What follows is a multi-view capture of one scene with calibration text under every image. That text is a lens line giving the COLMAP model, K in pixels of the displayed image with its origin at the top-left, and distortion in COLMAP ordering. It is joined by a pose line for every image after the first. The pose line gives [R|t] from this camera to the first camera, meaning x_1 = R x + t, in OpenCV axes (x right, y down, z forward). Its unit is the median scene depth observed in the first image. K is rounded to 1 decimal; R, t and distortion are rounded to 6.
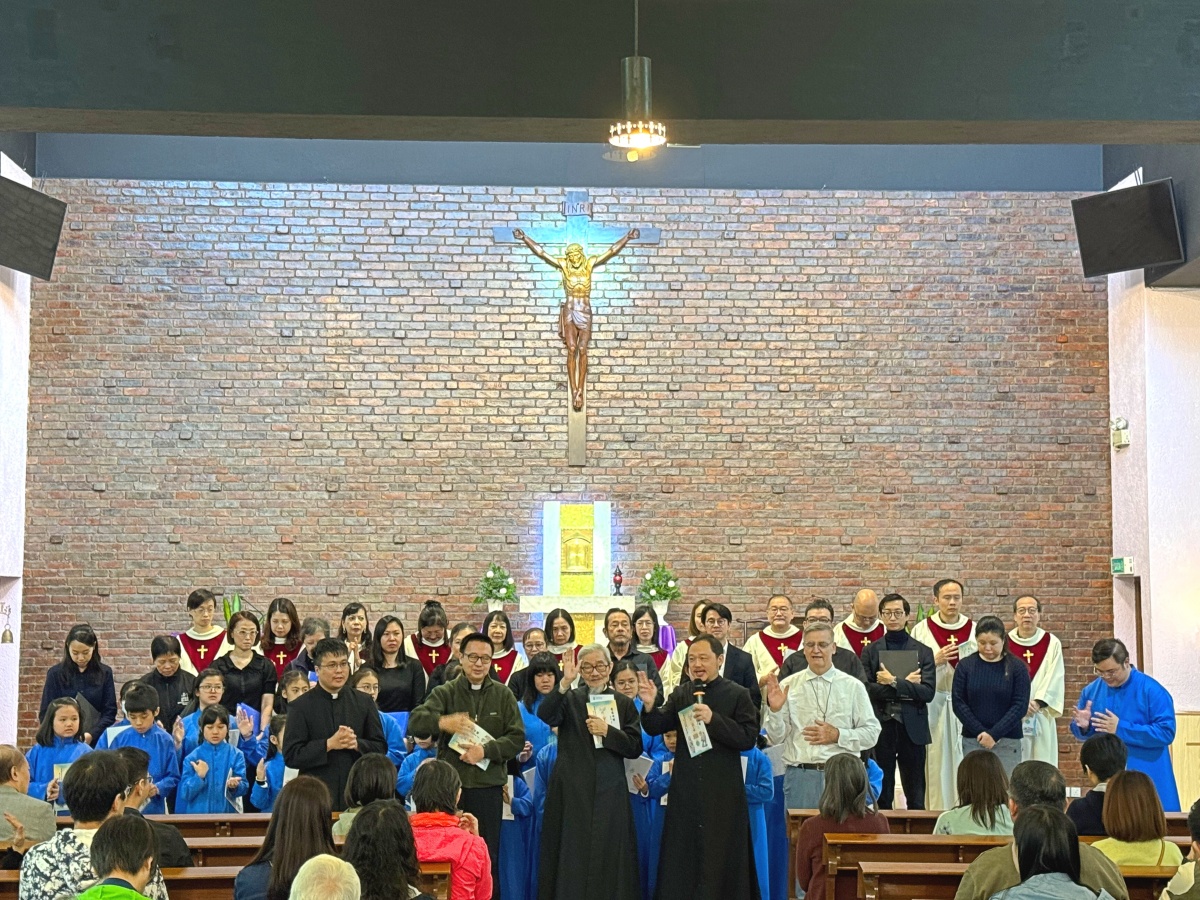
lens RADIAL K [[1989.4, 0, 605.0], [0, 1989.4, 455.1], [0, 0, 1]] dist [0.210198, 0.000000]
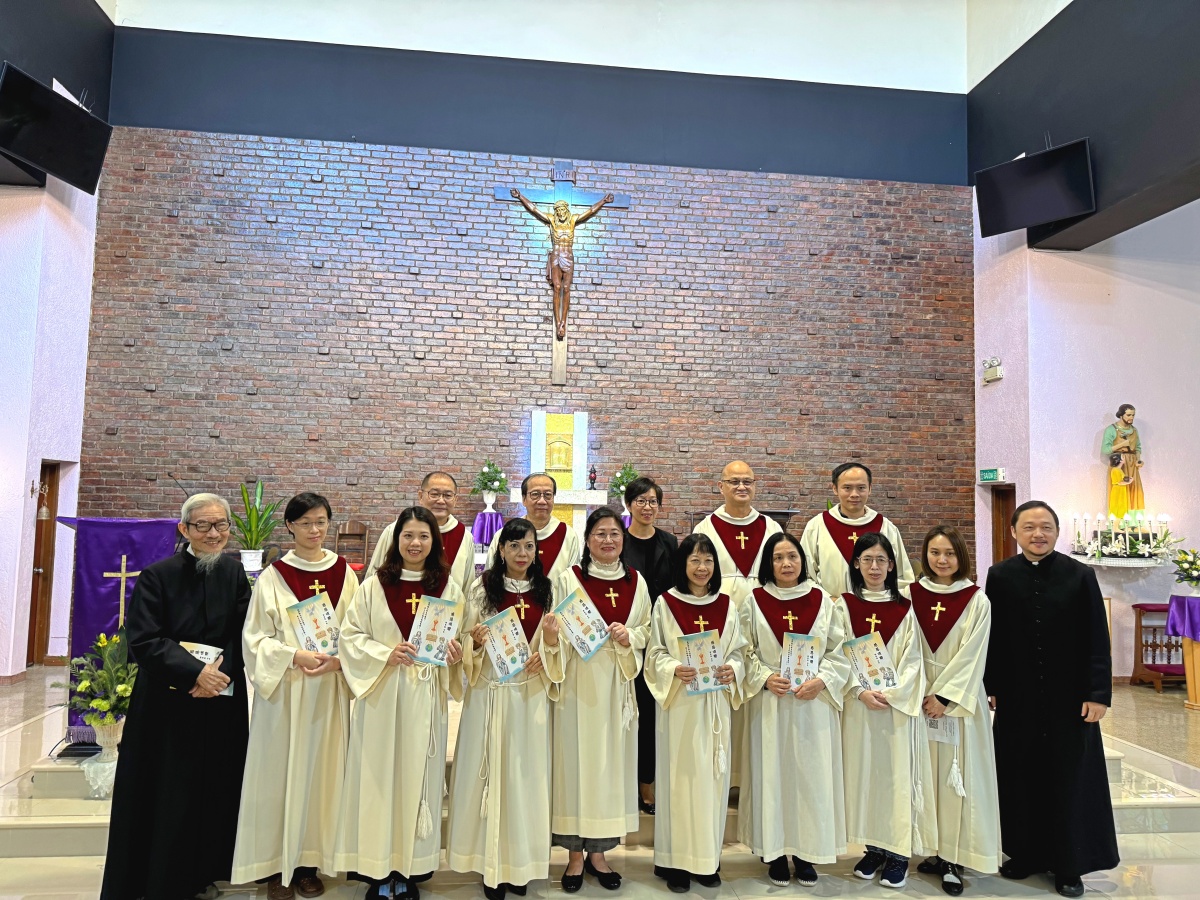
lens RADIAL K [[884.6, 0, 597.2], [0, 884.6, 446.7], [0, 0, 1]] dist [0.100803, -0.087476]
pose [[0.997169, 0.025921, 0.070581, -0.027752], [-0.026671, 0.999597, 0.009716, 0.037550], [-0.070301, -0.011571, 0.997459, 0.450932]]
